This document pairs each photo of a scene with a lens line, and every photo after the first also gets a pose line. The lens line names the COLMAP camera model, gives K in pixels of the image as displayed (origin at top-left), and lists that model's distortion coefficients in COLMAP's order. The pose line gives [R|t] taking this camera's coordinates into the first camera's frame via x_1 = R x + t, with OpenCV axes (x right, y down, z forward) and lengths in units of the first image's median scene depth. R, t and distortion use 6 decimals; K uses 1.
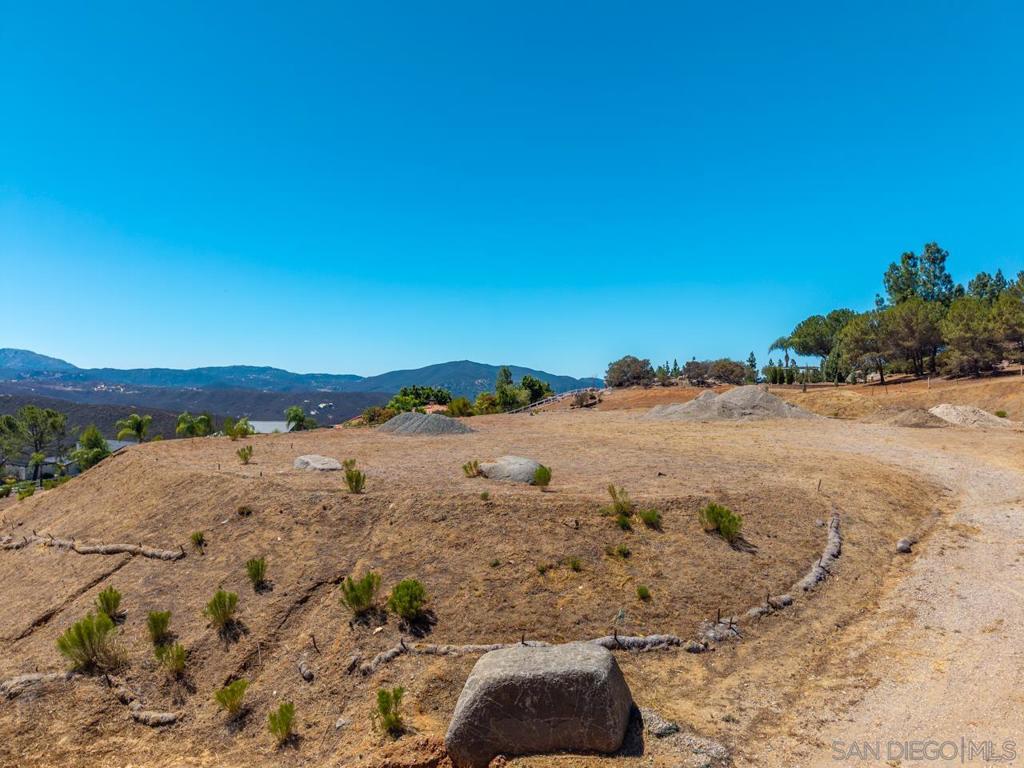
lens RADIAL K [[682.5, 0, 510.9], [0, 682.5, 386.7], [0, 0, 1]] dist [0.037783, -0.043469]
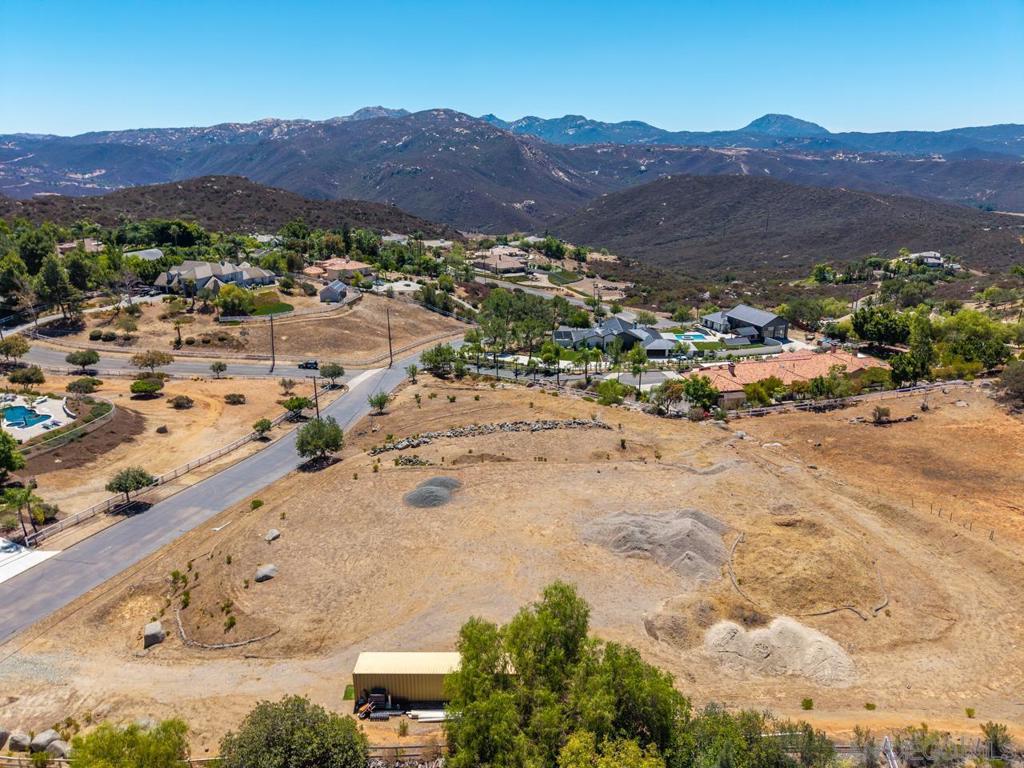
lens RADIAL K [[682.5, 0, 512.7], [0, 682.5, 390.4], [0, 0, 1]] dist [0.037783, -0.043469]
pose [[0.563112, 0.274680, -0.779395, 0.415218], [-0.000346, 0.943220, 0.332167, -0.248871], [0.826381, -0.186778, 0.531234, 0.056737]]
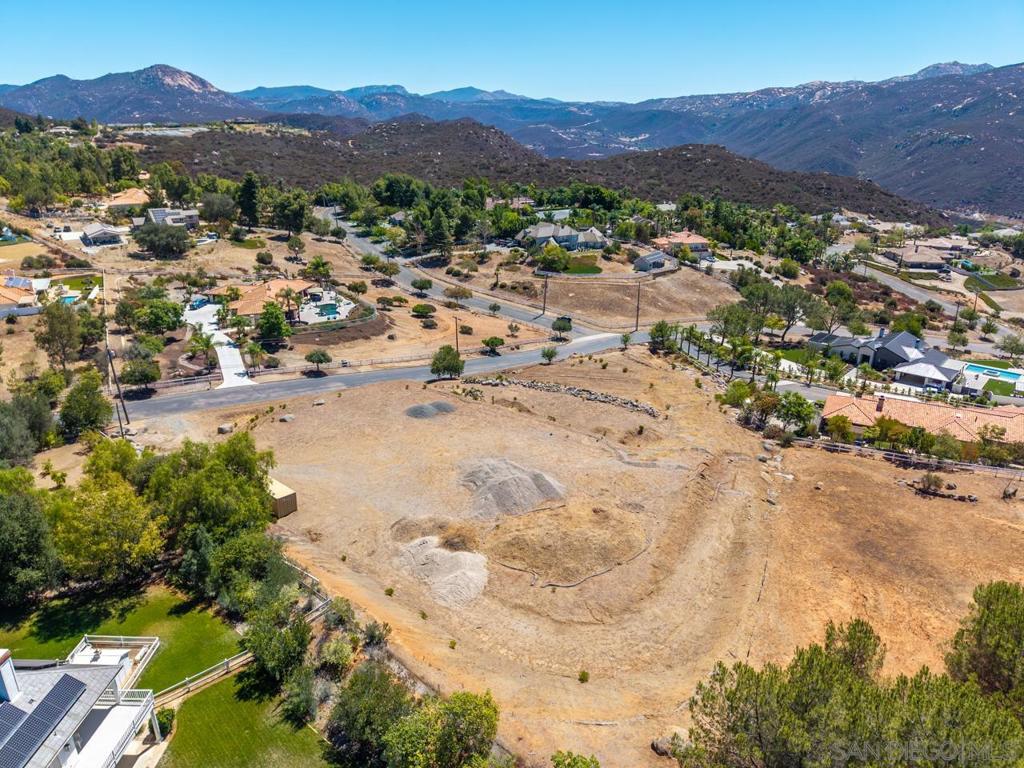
lens RADIAL K [[682.5, 0, 509.3], [0, 682.5, 390.3], [0, 0, 1]] dist [0.037783, -0.043469]
pose [[-0.117600, 0.371030, -0.921145, 0.635407], [0.004470, 0.927769, 0.373127, -0.282554], [0.993051, 0.039762, -0.110764, 0.453847]]
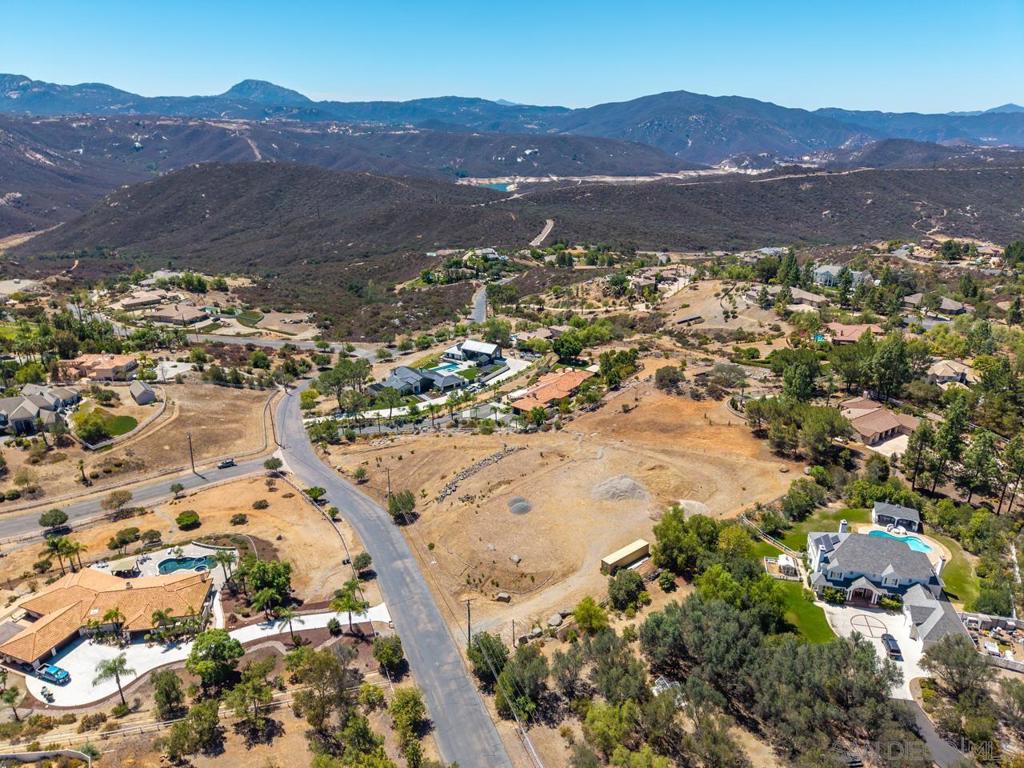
lens RADIAL K [[682.5, 0, 514.0], [0, 682.5, 385.6], [0, 0, 1]] dist [0.037783, -0.043469]
pose [[0.957973, 0.109668, -0.265069, 0.240656], [-0.004185, 0.929281, 0.369349, -0.601375], [0.286830, -0.352716, 0.890685, -0.677841]]
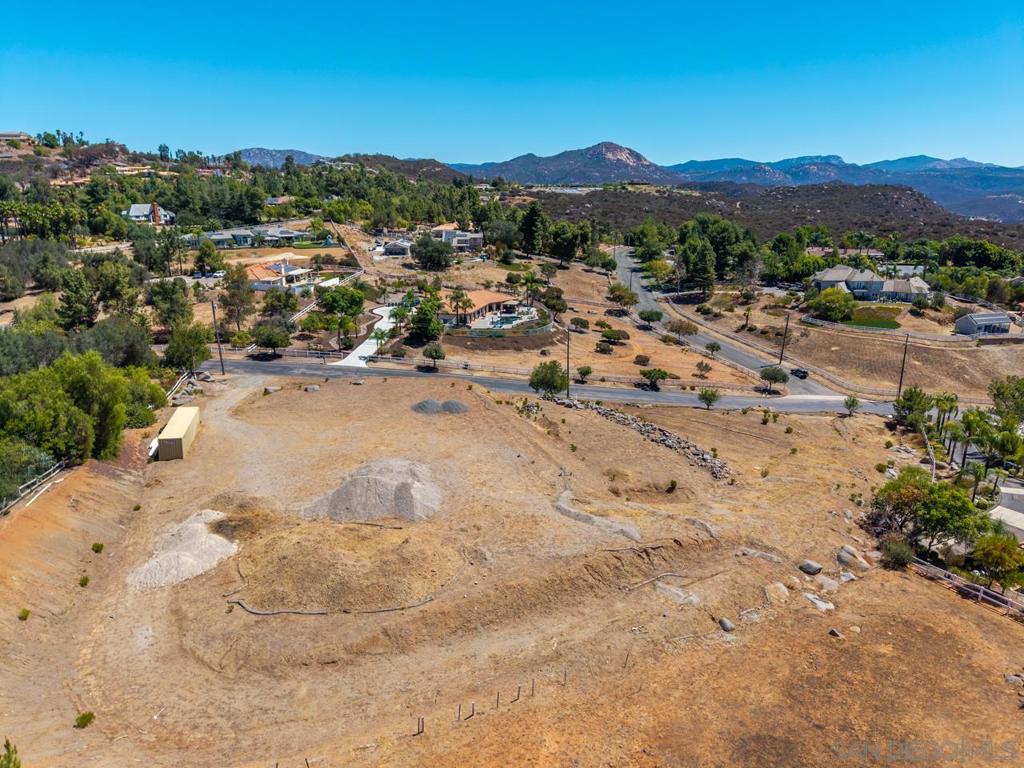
lens RADIAL K [[682.5, 0, 509.7], [0, 682.5, 387.7], [0, 0, 1]] dist [0.037783, -0.043469]
pose [[-0.636883, 0.217681, -0.739591, 0.393655], [0.003374, 0.960089, 0.279674, -0.181140], [0.770953, 0.175625, -0.612198, 0.726807]]
